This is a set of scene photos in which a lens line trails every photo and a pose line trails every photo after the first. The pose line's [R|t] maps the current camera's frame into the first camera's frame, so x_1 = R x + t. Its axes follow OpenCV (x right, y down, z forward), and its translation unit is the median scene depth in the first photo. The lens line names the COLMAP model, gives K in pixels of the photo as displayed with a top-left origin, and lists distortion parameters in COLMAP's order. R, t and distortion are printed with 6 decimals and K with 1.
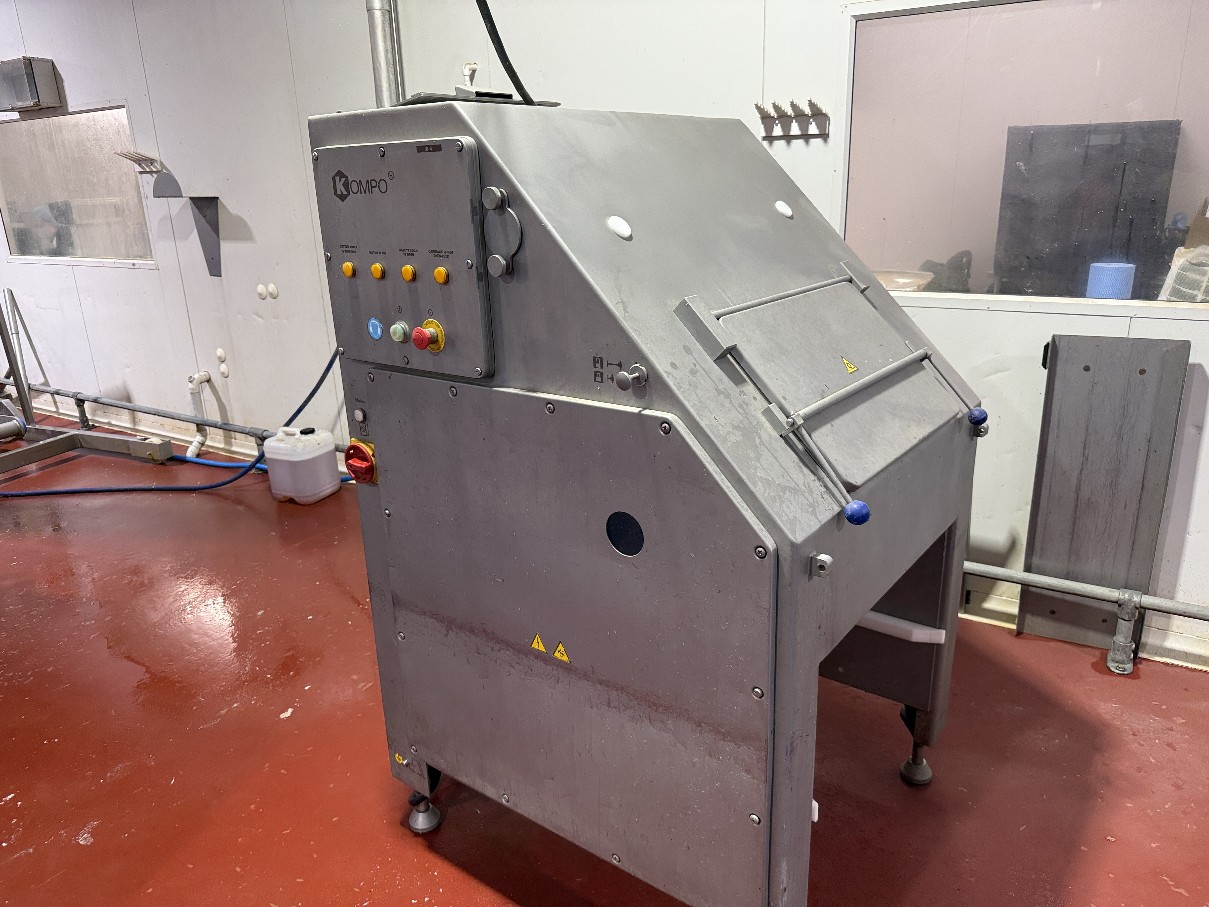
lens RADIAL K [[873.8, 0, 604.5], [0, 873.8, 453.5], [0, 0, 1]] dist [0.047137, -0.076759]
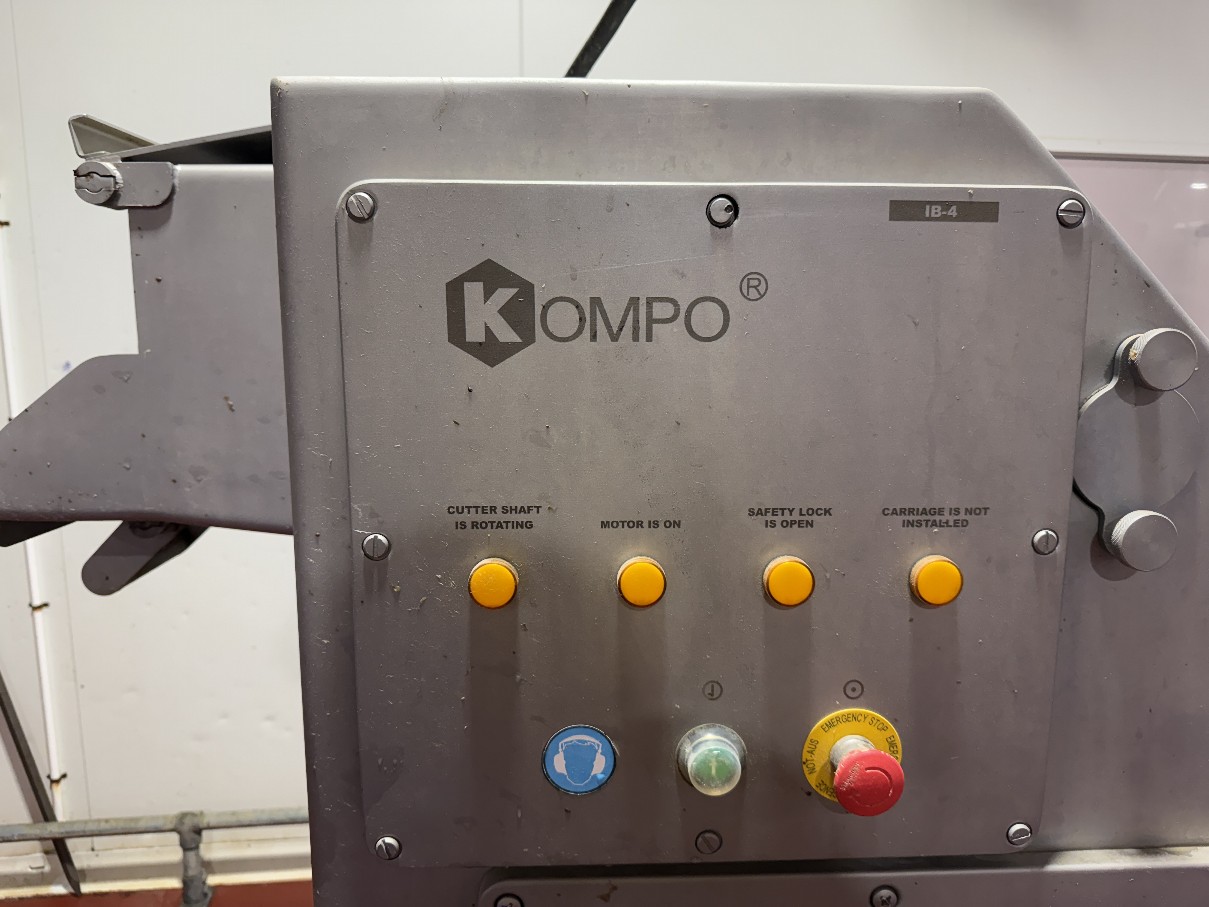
lens RADIAL K [[873.8, 0, 604.5], [0, 873.8, 453.5], [0, 0, 1]] dist [0.047137, -0.076759]
pose [[0.774153, -0.060586, 0.630093, -0.463968], [0.166935, 0.979711, -0.110899, -0.222289], [-0.610590, 0.191037, 0.768560, 0.769252]]
